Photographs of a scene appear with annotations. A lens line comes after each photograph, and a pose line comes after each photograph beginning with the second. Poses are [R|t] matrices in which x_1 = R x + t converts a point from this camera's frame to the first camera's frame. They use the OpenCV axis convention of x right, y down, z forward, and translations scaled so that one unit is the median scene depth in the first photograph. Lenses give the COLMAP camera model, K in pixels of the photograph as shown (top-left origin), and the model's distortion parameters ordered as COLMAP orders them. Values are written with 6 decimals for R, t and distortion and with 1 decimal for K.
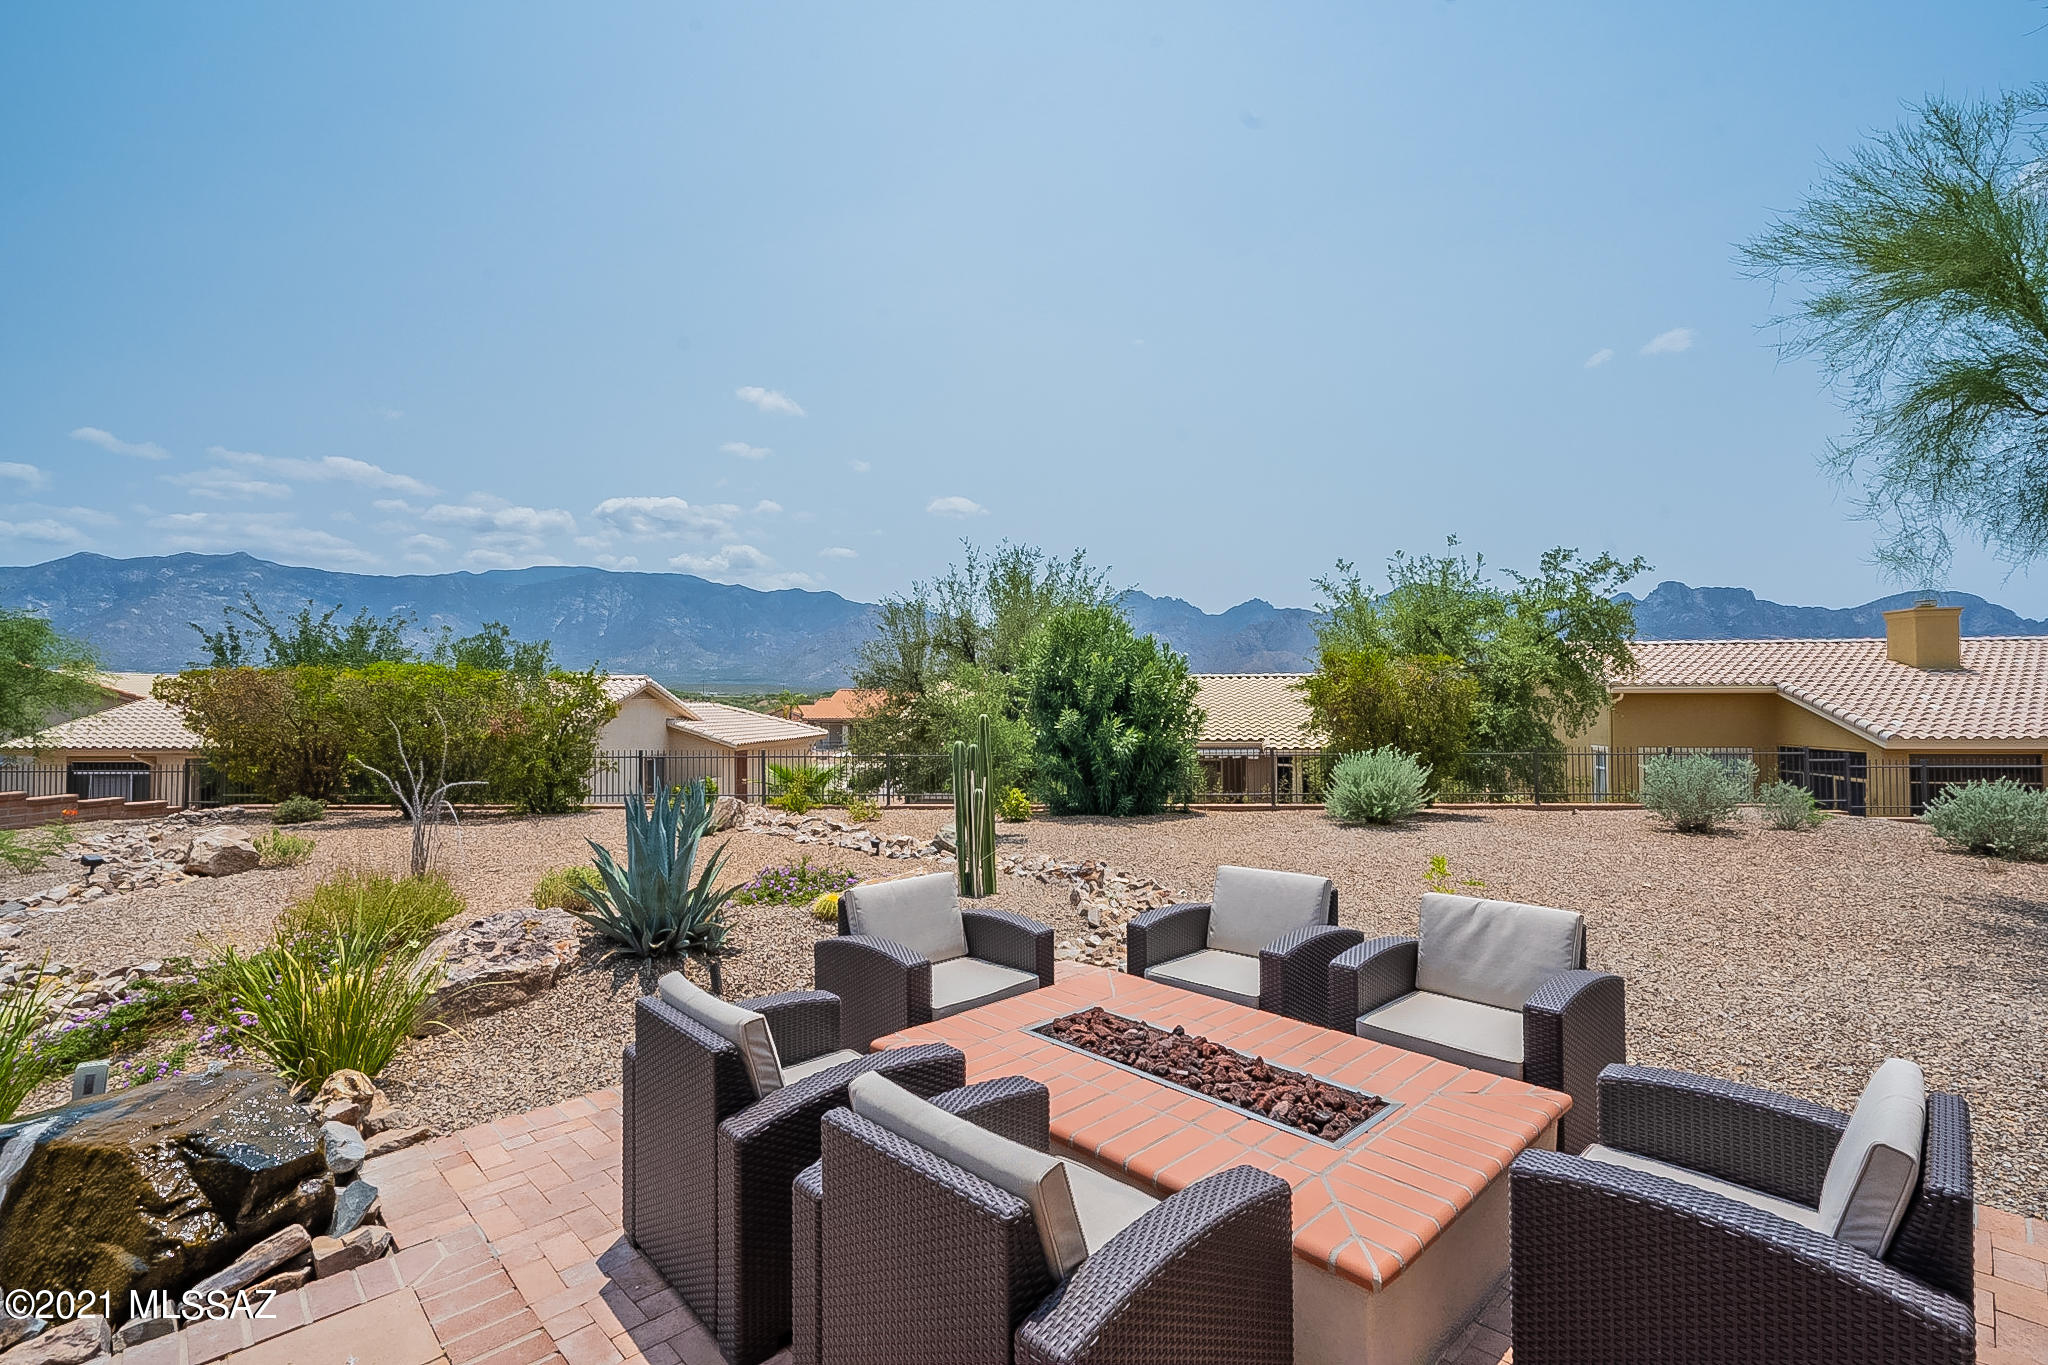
lens RADIAL K [[916.3, 0, 1030.9], [0, 916.3, 688.6], [0, 0, 1]] dist [-0.000898, 0.000310]
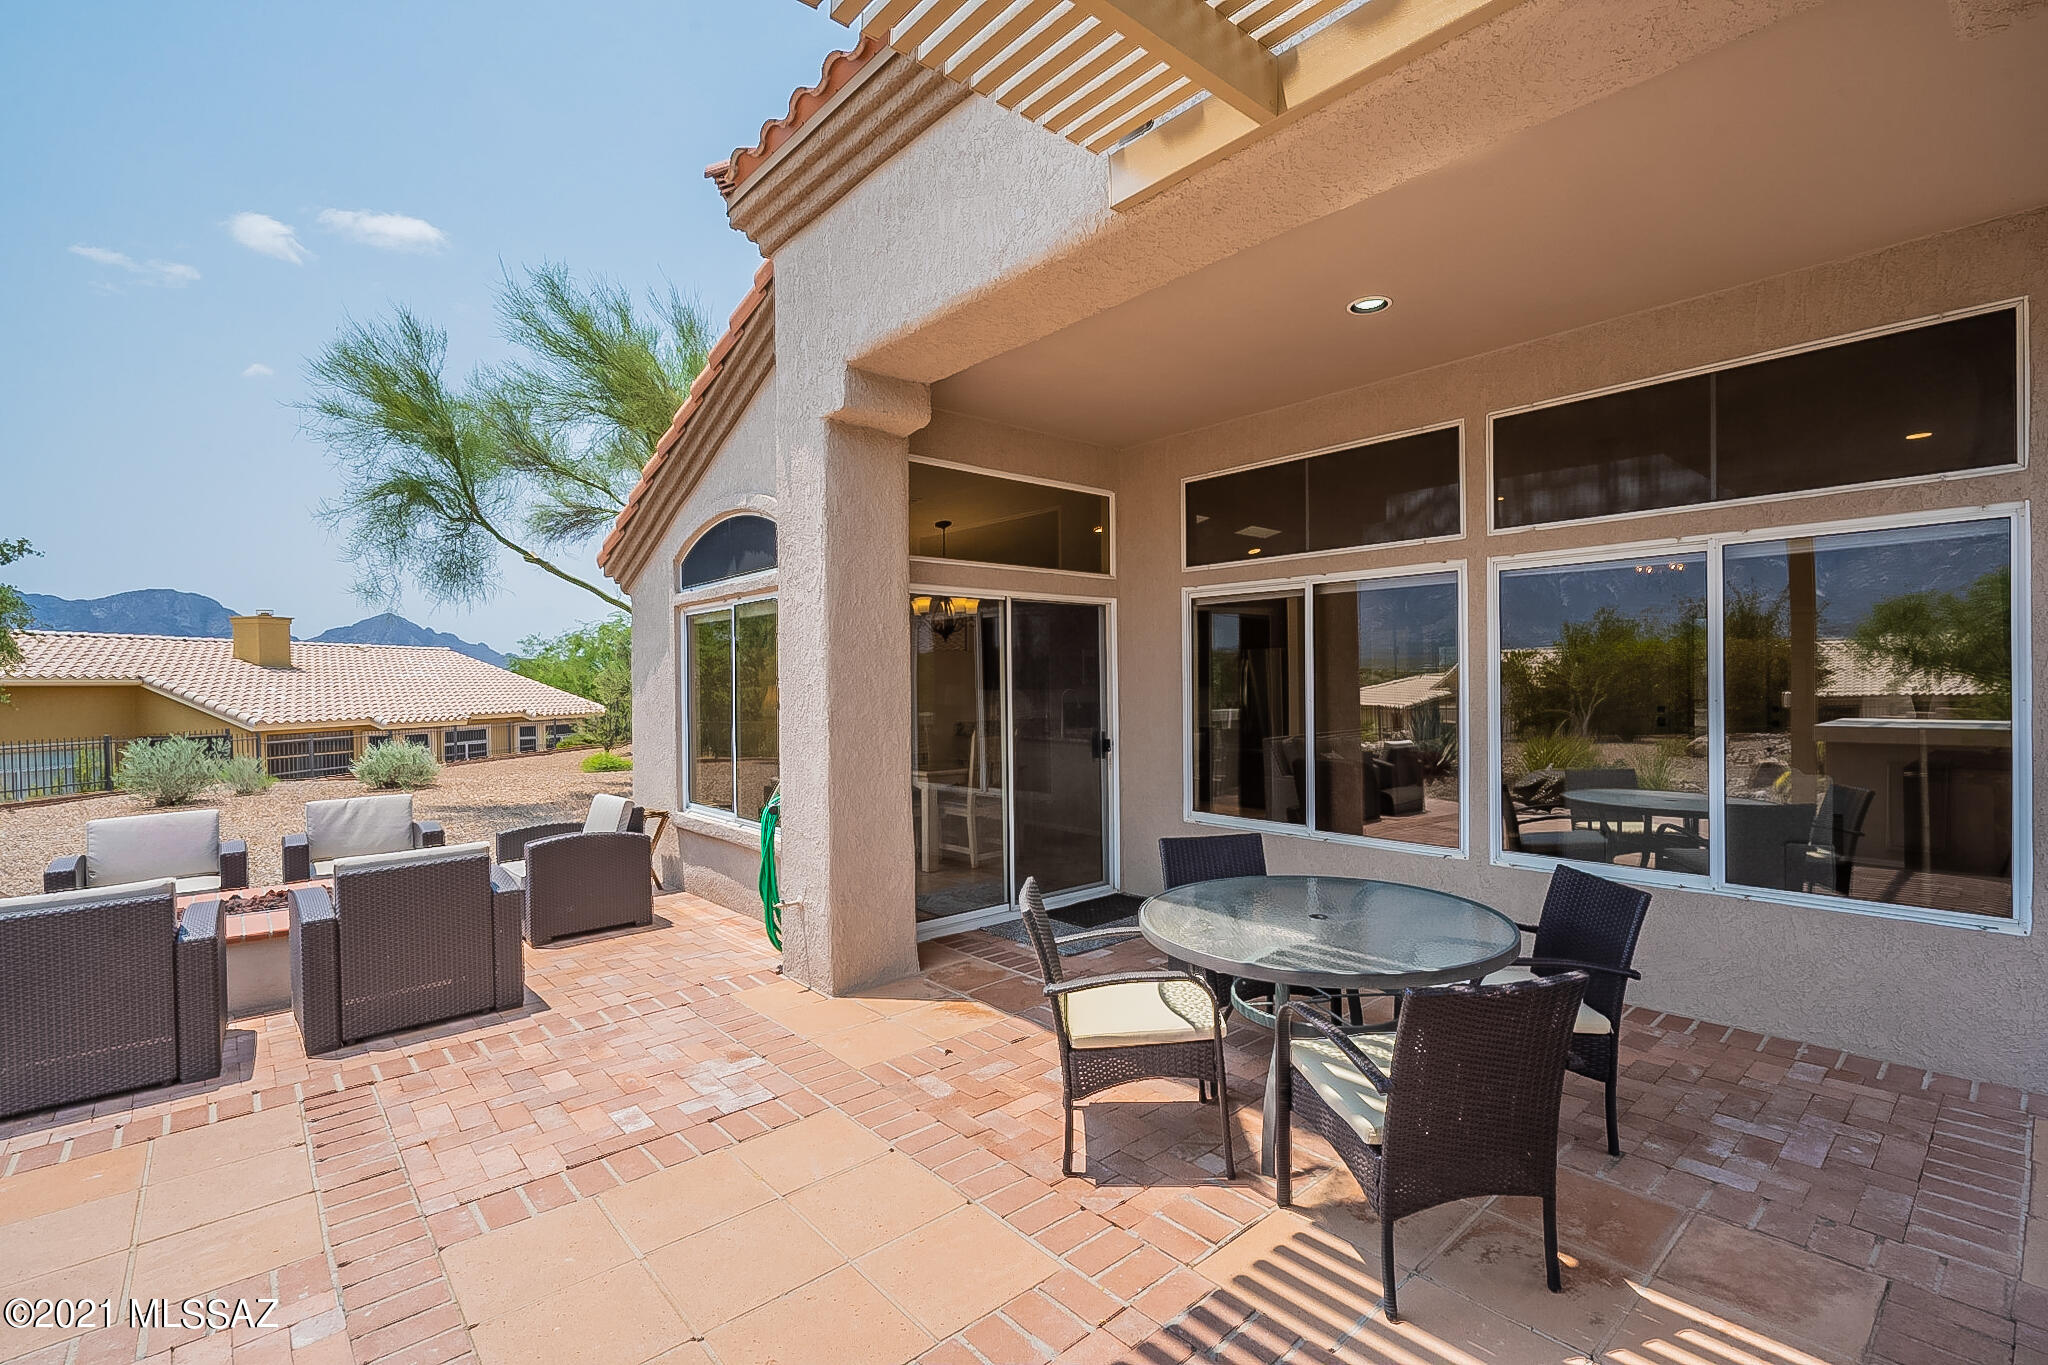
lens RADIAL K [[916.3, 0, 1030.9], [0, 916.3, 688.6], [0, 0, 1]] dist [-0.000898, 0.000310]
pose [[0.036356, 0.000006, 0.999339, -0.224302], [-0.002648, 0.999996, 0.000090, 0.005375], [-0.999335, -0.002650, 0.036356, -0.059064]]
